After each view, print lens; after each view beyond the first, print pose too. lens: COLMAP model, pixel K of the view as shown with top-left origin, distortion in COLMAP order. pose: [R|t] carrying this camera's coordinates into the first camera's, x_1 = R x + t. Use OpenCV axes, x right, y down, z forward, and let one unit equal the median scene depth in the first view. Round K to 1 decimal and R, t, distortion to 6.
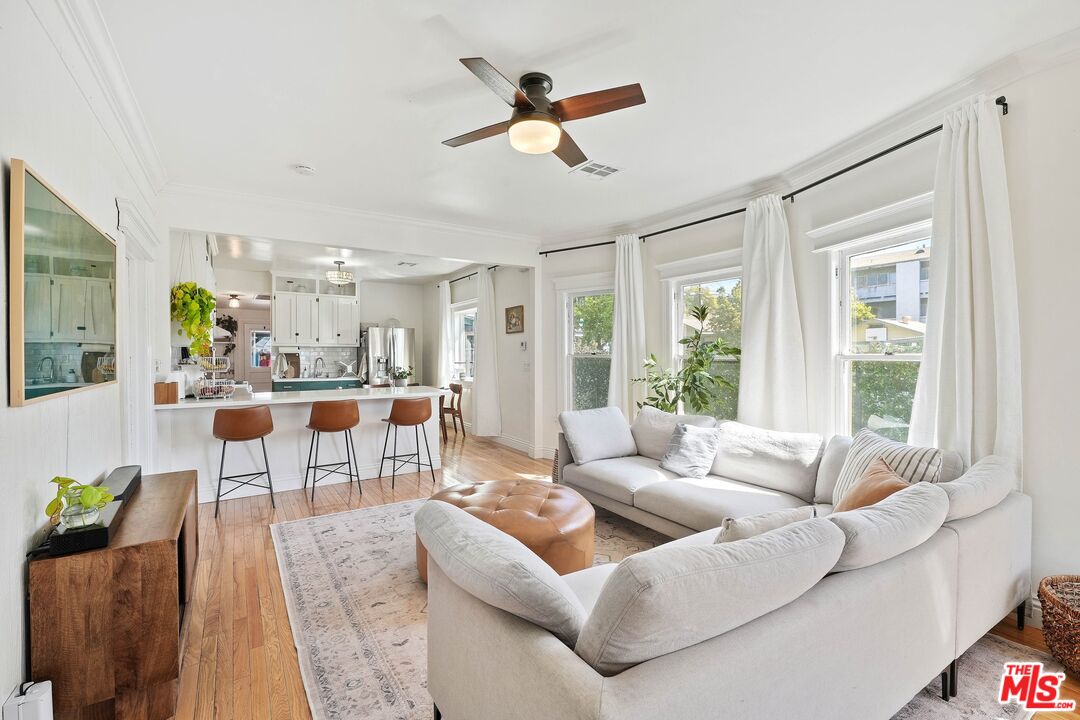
lens RADIAL K [[479.8, 0, 539.8], [0, 479.8, 361.0], [0, 0, 1]] dist [0.001244, 0.000432]
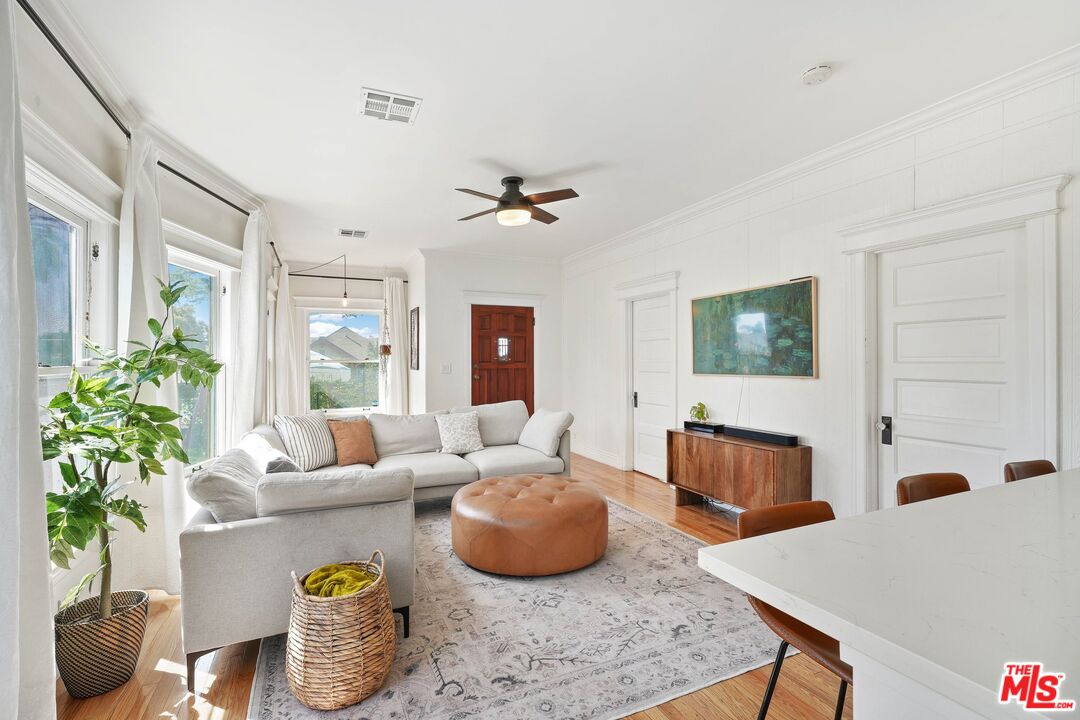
lens RADIAL K [[479.8, 0, 536.6], [0, 479.8, 356.6], [0, 0, 1]] dist [0.001244, 0.000432]
pose [[-0.989131, 0.004036, 0.146982, -0.155215], [0.005904, 0.999907, 0.012278, -0.019850], [-0.146919, 0.013012, -0.989063, 1.286243]]
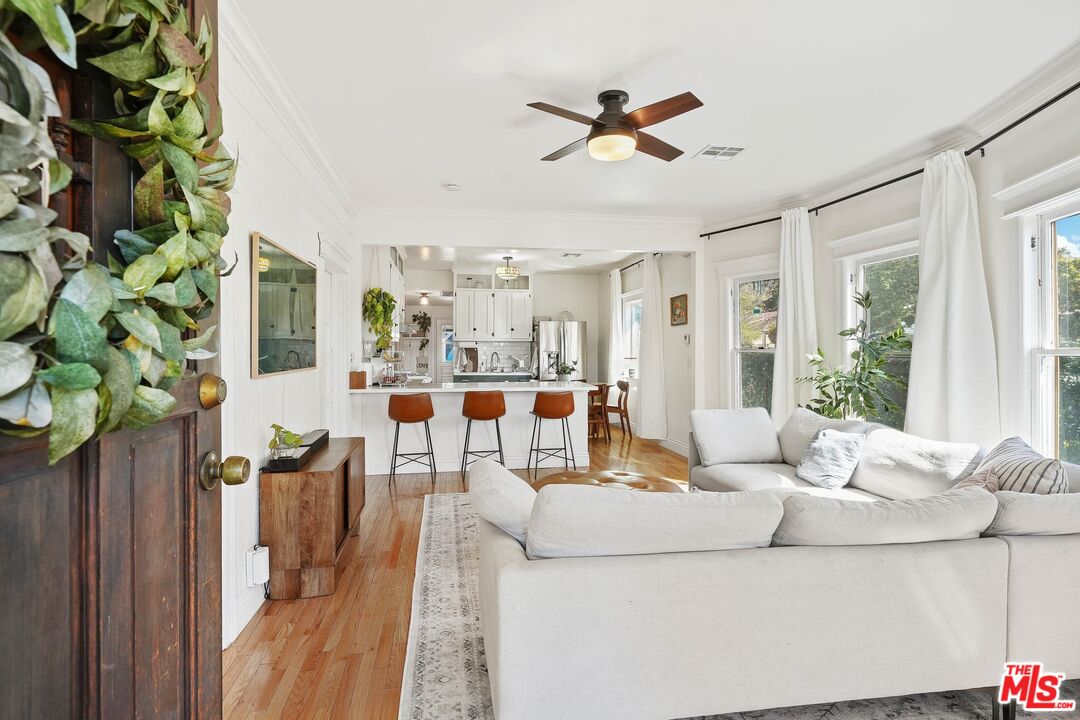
lens RADIAL K [[584.6, 0, 538.0], [0, 584.6, 354.1], [0, 0, 1]] dist [0.013031, -0.000406]
pose [[0.915803, 0.003700, -0.401610, 0.192823], [-0.006162, 0.999969, -0.004839, 0.003941], [0.401580, 0.006906, 0.915798, -0.144258]]
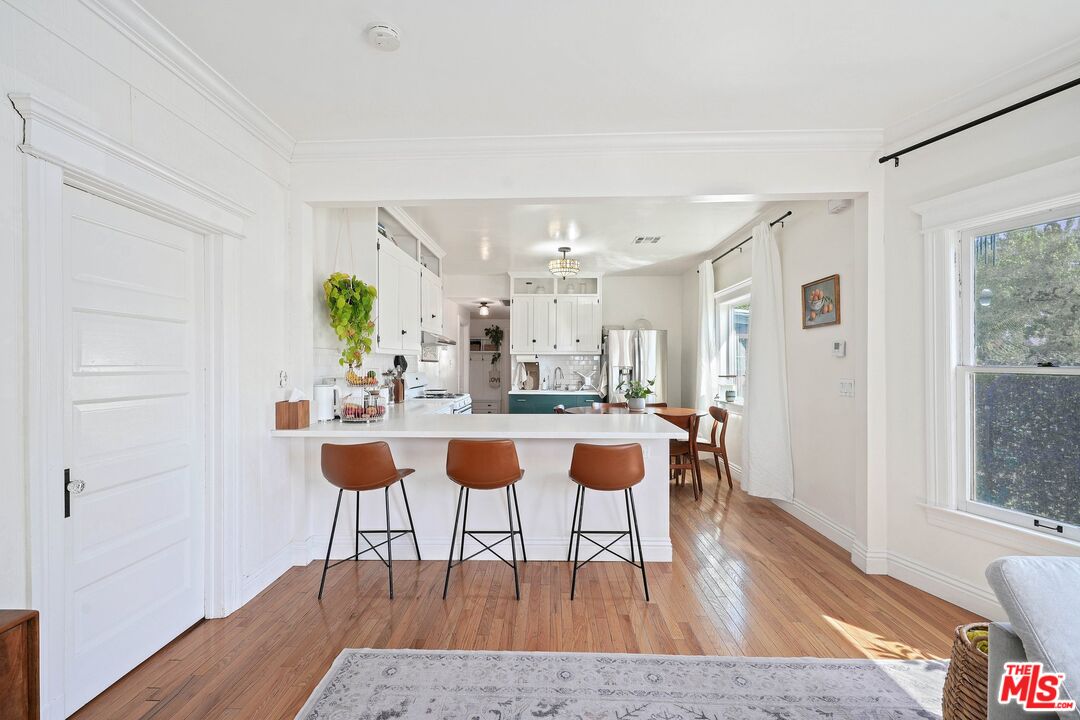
lens RADIAL K [[453.6, 0, 541.7], [0, 453.6, 361.6], [0, 0, 1]] dist [-0.002824, -0.000778]
pose [[0.824708, 0.000174, -0.565559, -0.029136], [-0.009284, 0.999869, -0.013230, -0.009862], [0.565483, 0.016161, 0.824601, 0.504673]]
